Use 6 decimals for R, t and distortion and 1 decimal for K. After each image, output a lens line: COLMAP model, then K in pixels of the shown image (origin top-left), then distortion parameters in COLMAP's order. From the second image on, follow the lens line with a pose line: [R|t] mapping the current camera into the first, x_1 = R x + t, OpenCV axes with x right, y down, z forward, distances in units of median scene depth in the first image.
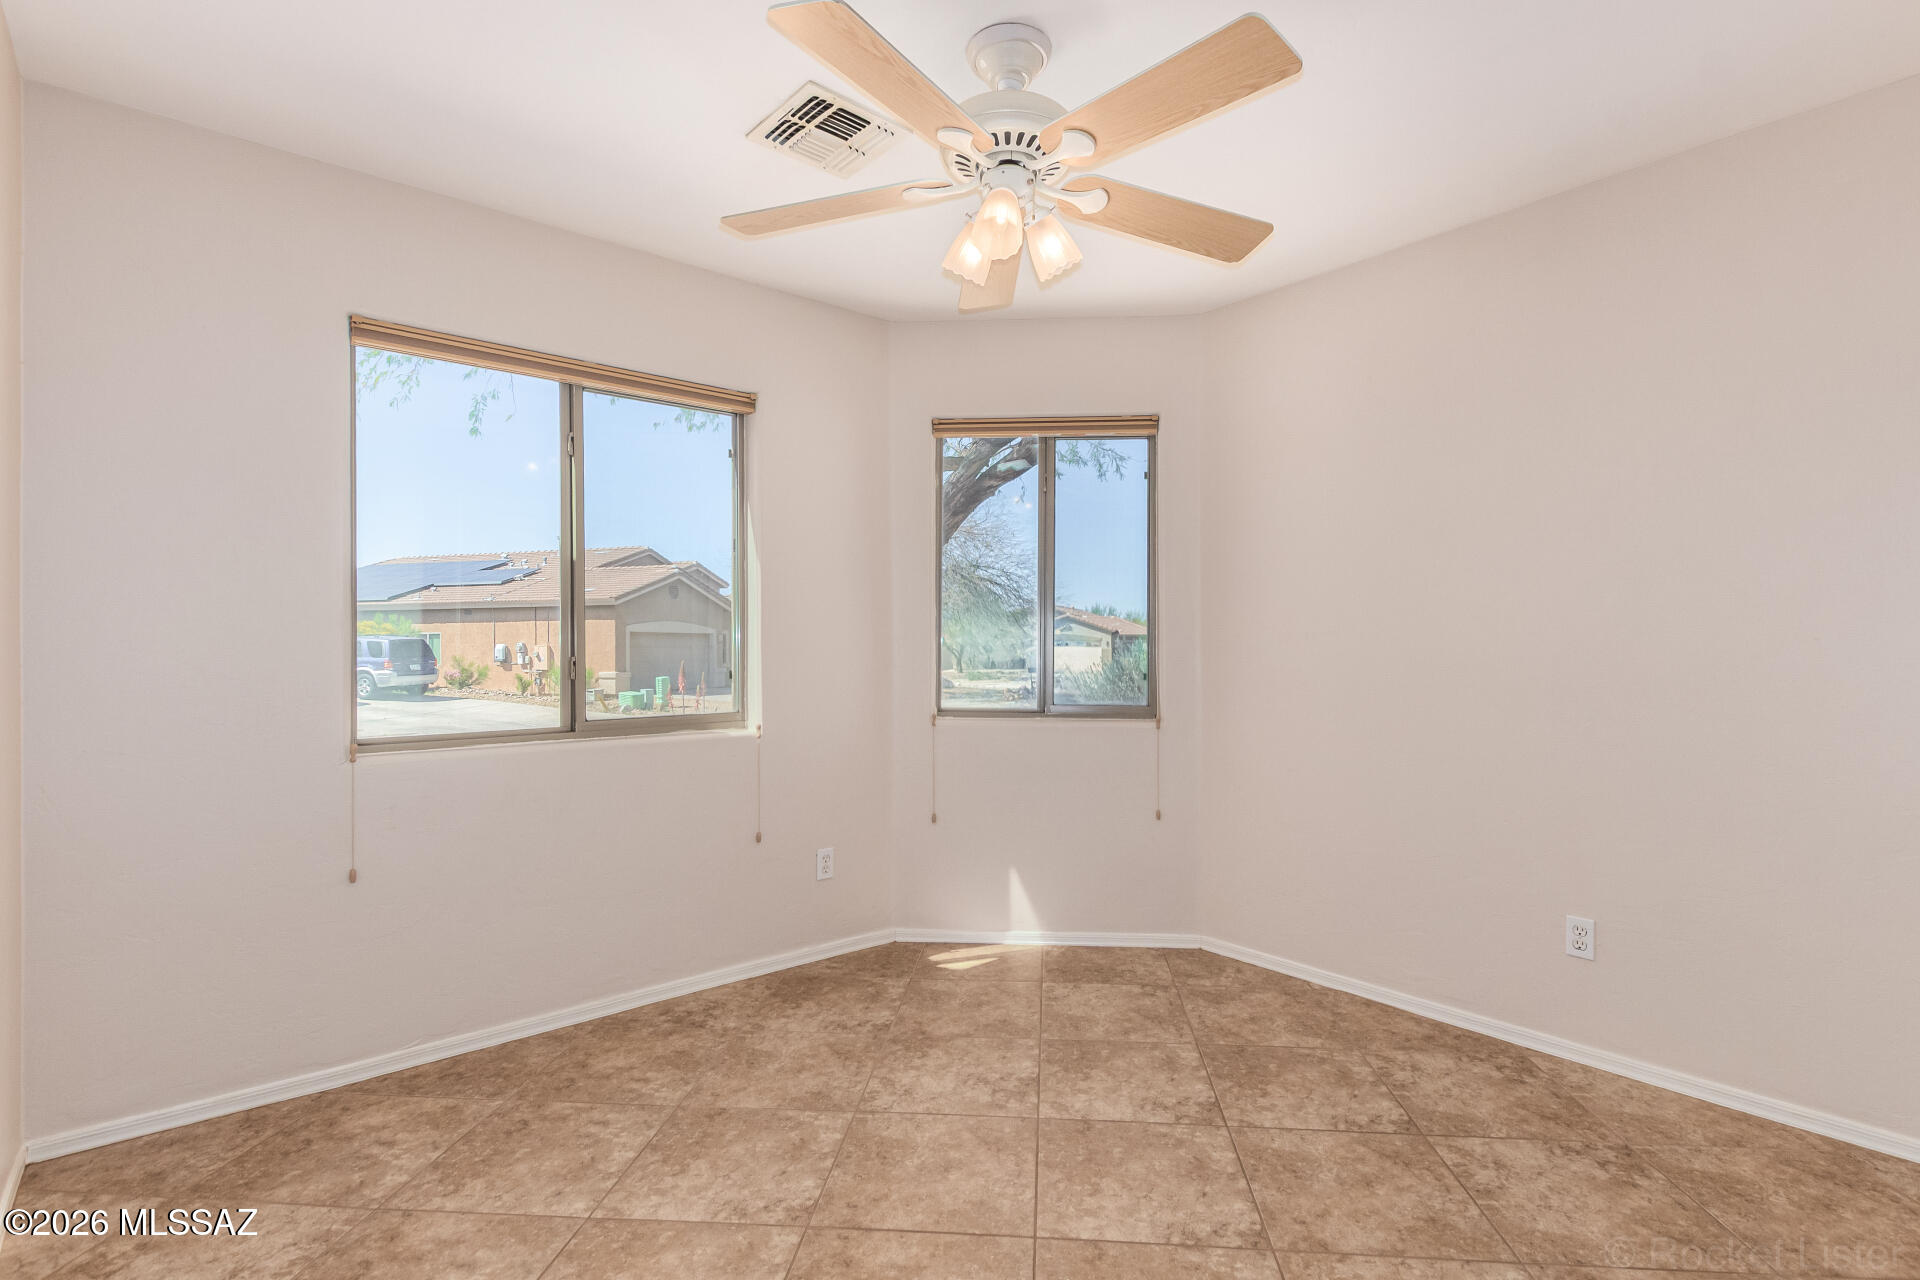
lens RADIAL K [[919.4, 0, 943.8], [0, 919.4, 639.9], [0, 0, 1]] dist [-0.001686, -0.001283]
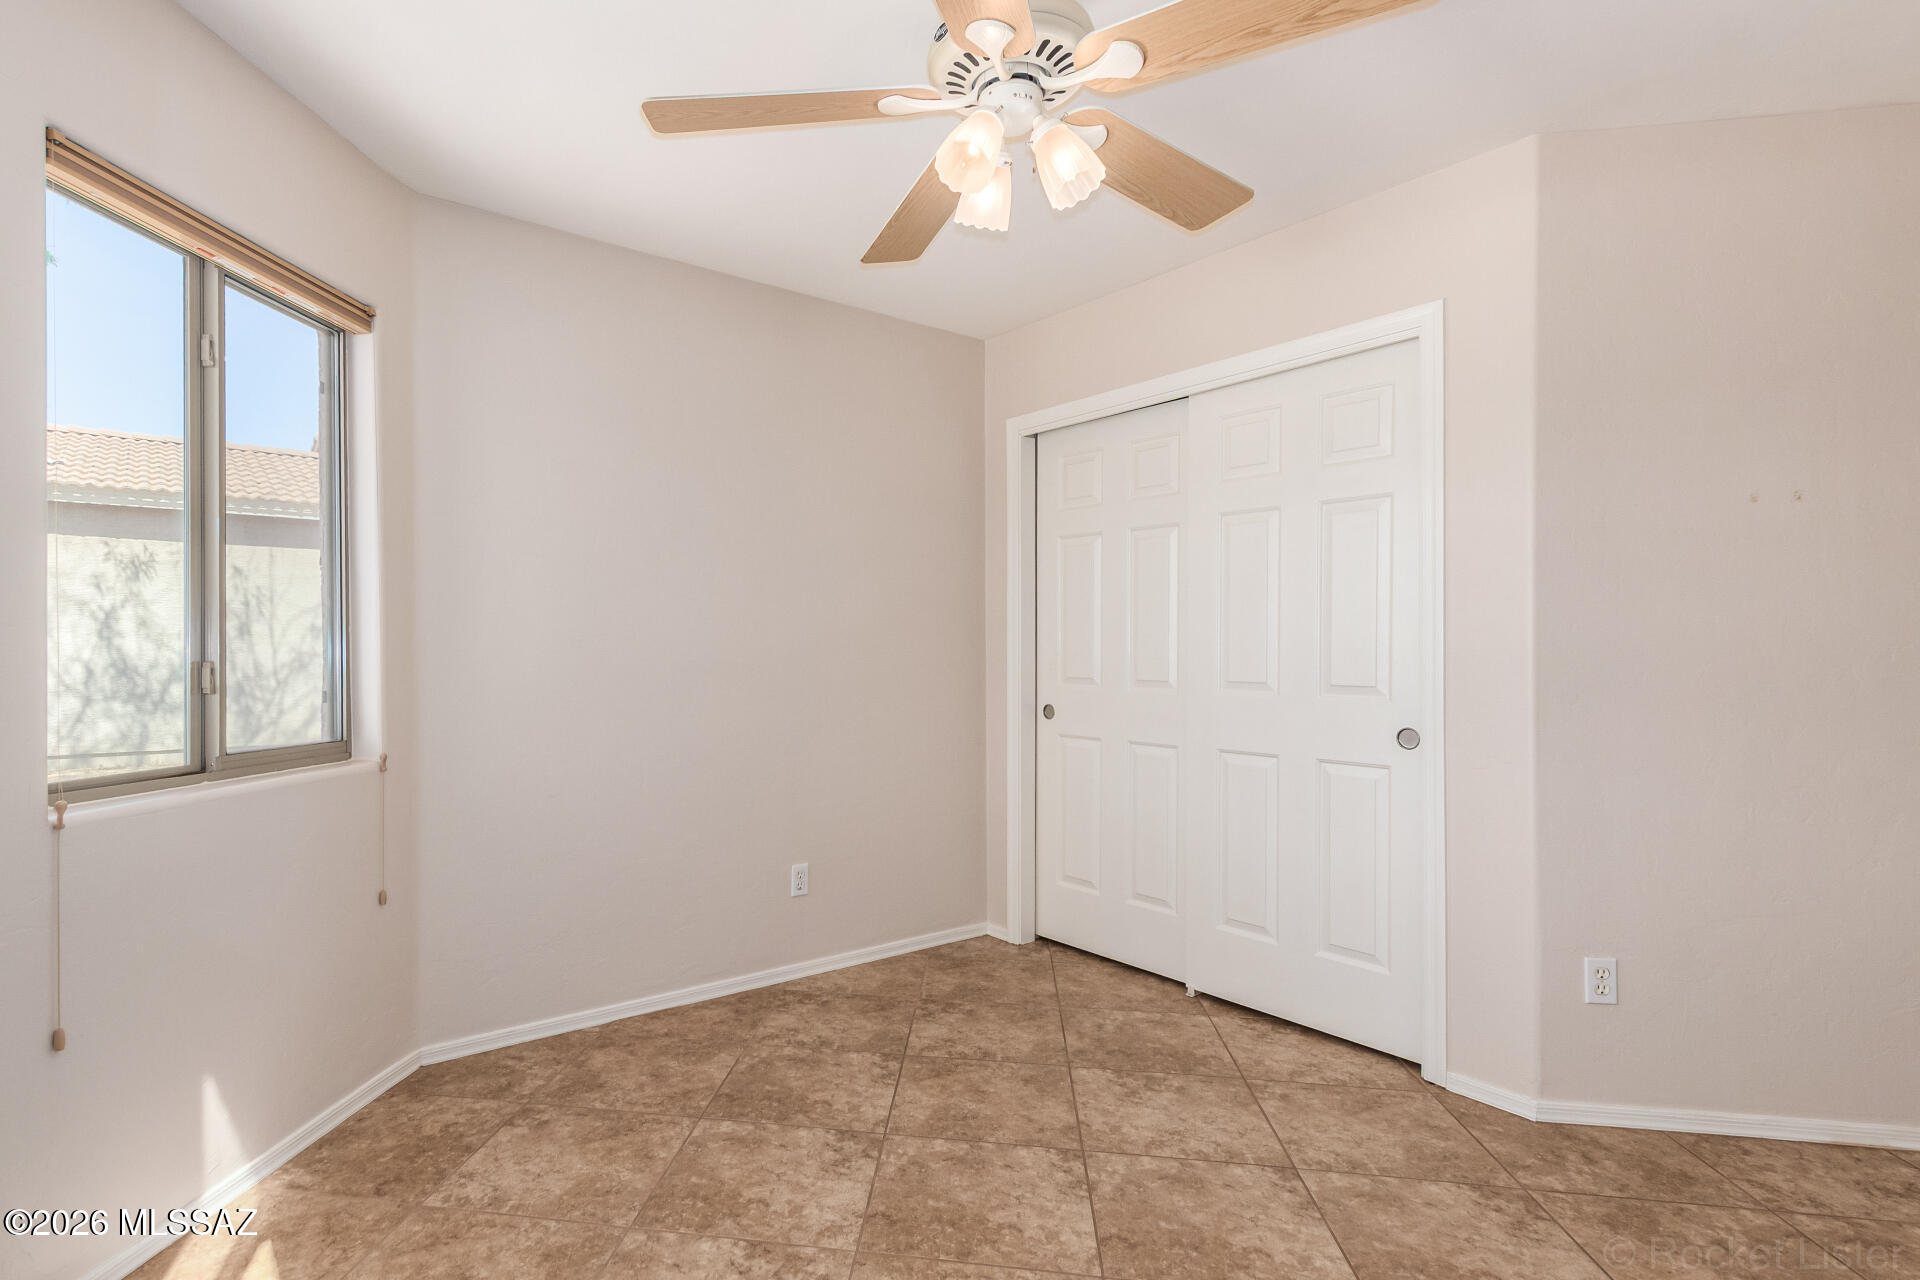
lens RADIAL K [[919.4, 0, 944.3], [0, 919.4, 651.7], [0, 0, 1]] dist [-0.001686, -0.001283]
pose [[0.050690, 0.000060, 0.998714, -0.567659], [-0.004623, 0.999989, 0.000175, 0.013543], [-0.998704, -0.004626, 0.050689, 0.759981]]
